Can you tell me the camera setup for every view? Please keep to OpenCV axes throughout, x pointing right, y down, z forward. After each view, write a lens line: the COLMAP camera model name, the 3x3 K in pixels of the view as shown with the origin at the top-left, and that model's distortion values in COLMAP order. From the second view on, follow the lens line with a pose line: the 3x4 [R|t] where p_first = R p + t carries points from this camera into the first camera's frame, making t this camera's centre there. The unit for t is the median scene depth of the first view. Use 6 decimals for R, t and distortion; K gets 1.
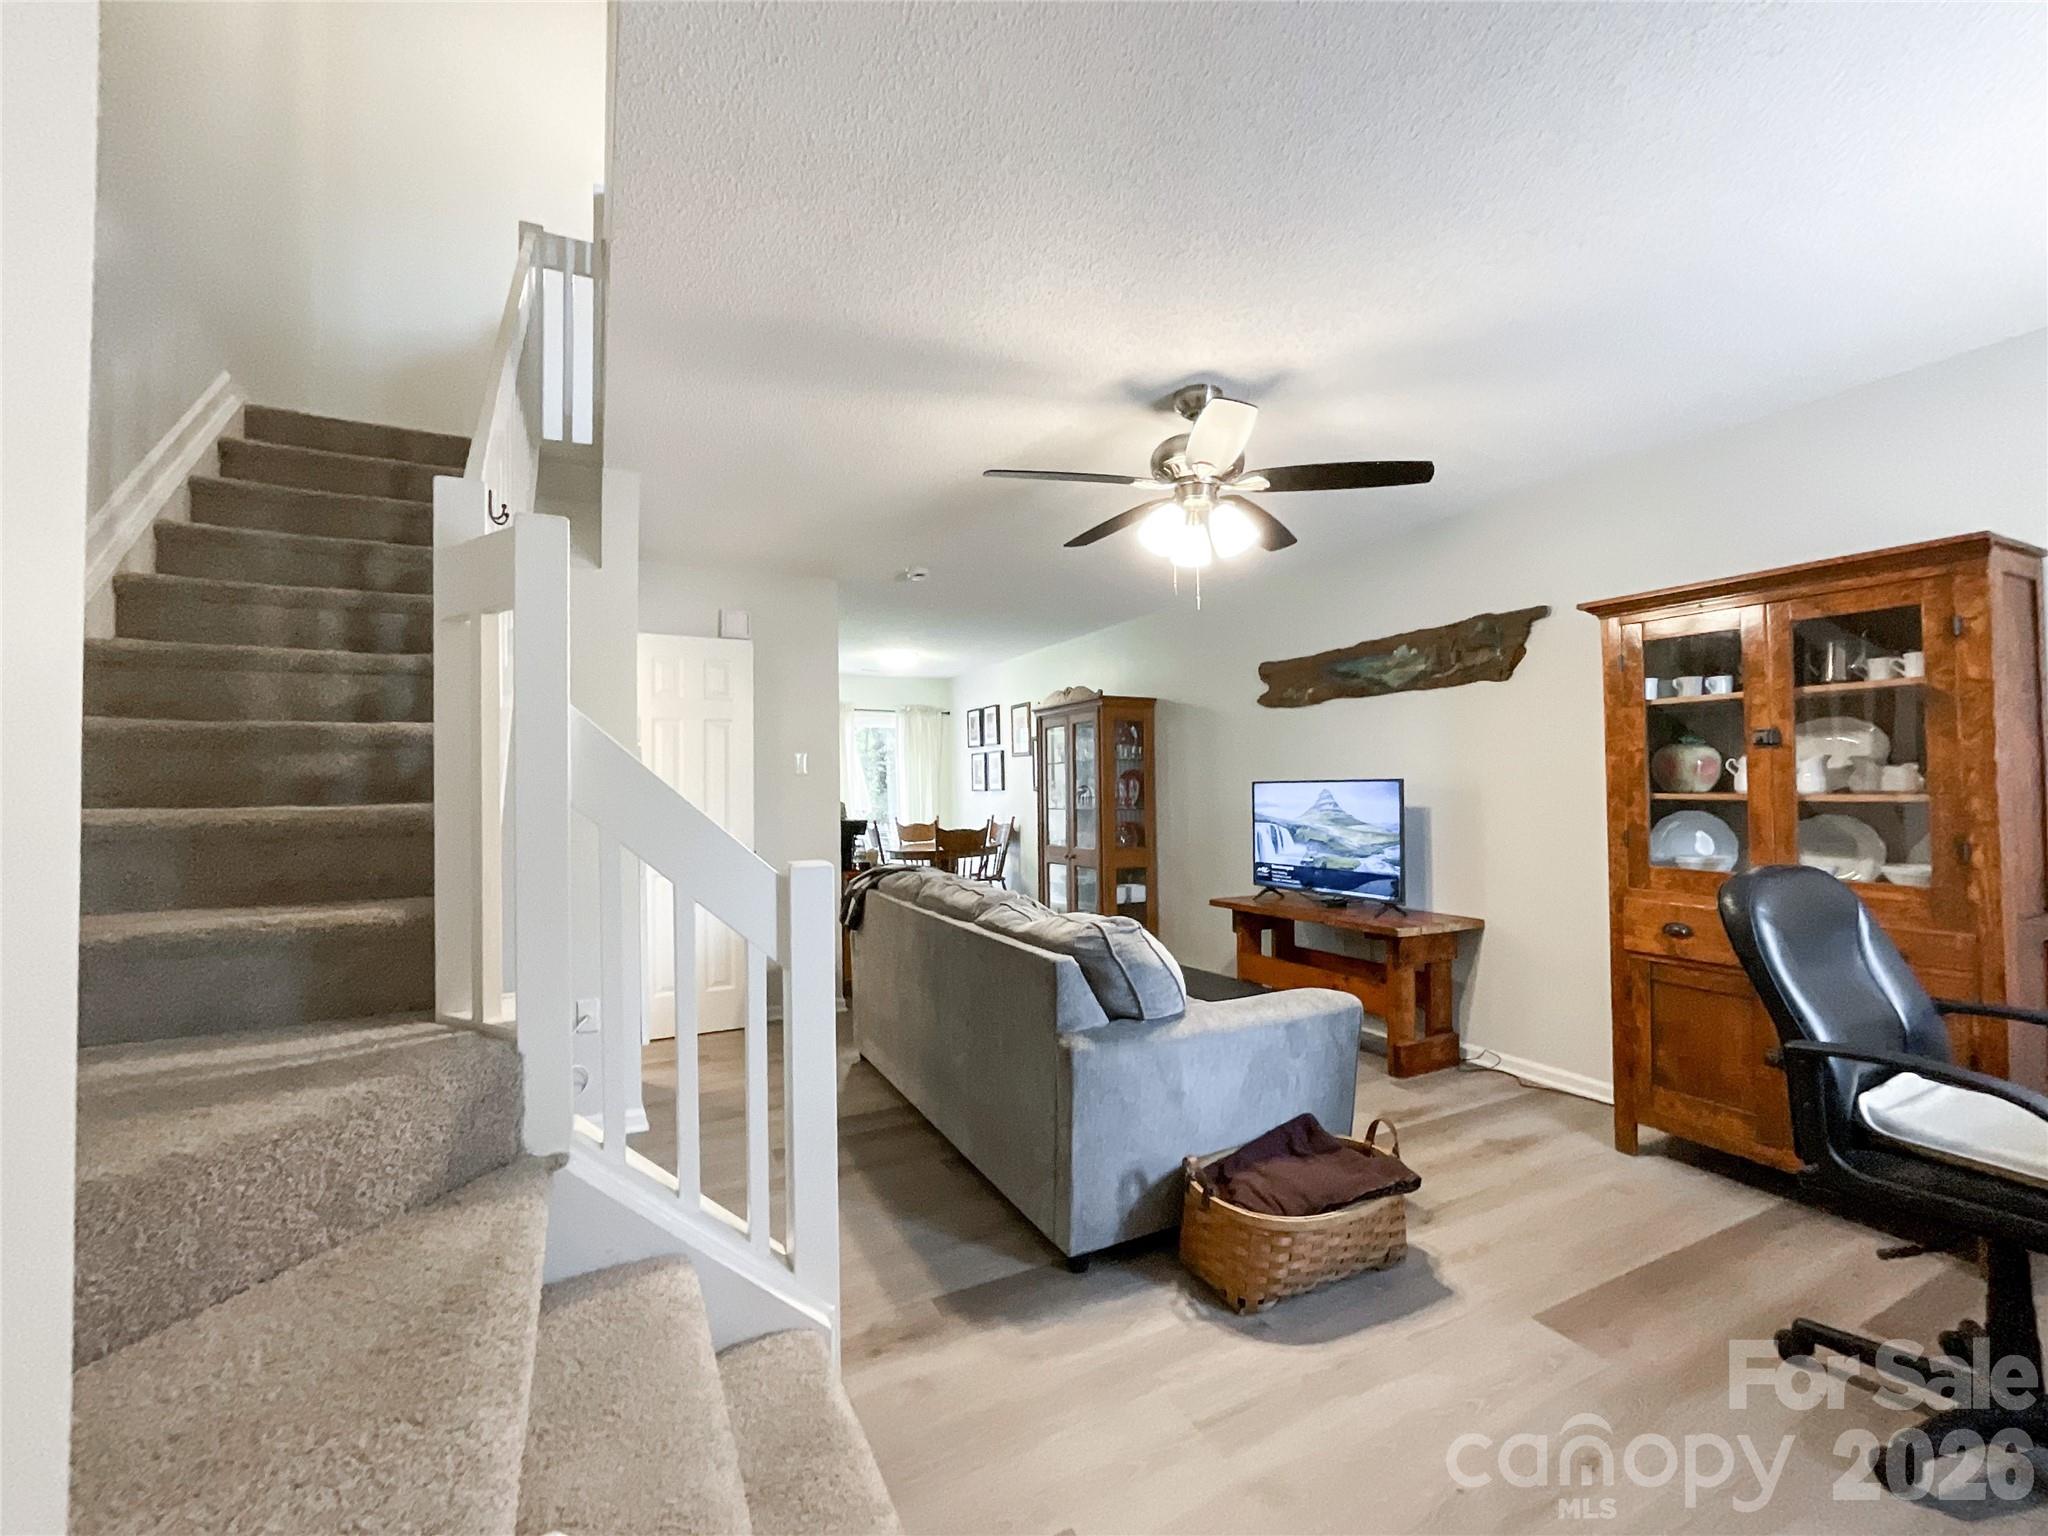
lens RADIAL K [[877.8, 0, 1015.9], [0, 877.8, 757.2], [0, 0, 1]] dist [-0.029431, 0.015444]
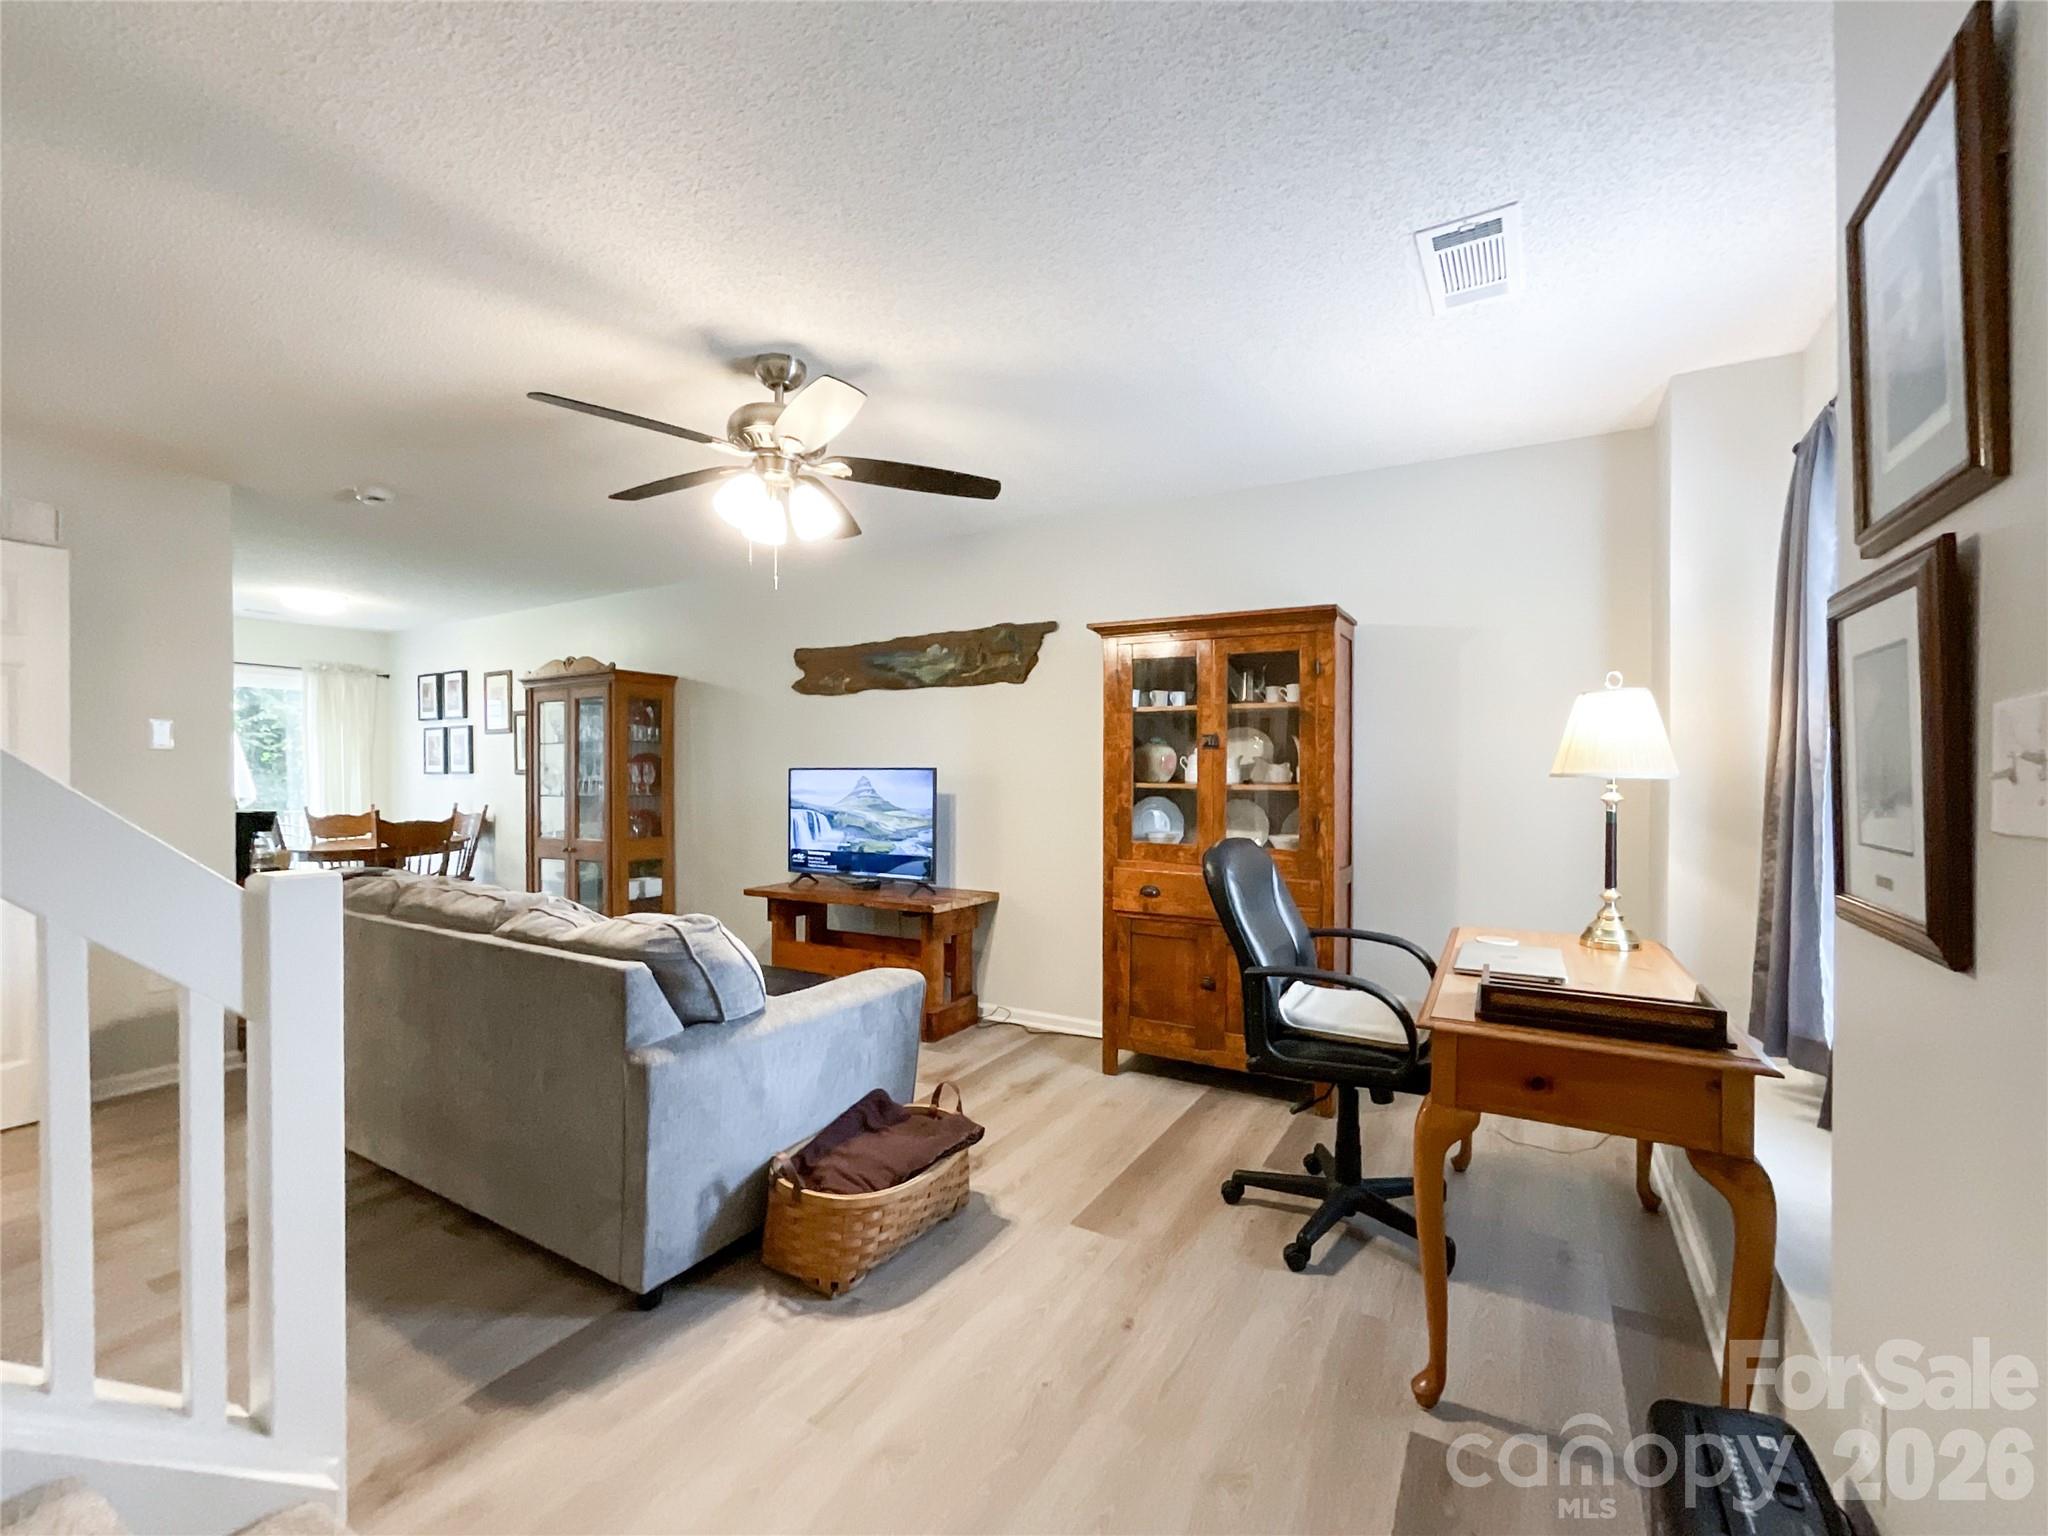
lens RADIAL K [[880.5, 0, 1022.6], [0, 880.5, 766.1], [0, 0, 1]] dist [-0.029513, 0.015258]
pose [[0.833197, 0.014818, 0.552777, -0.095598], [-0.030020, 0.999379, 0.018458, -0.000832], [-0.552160, -0.031974, 0.833125, 0.041459]]
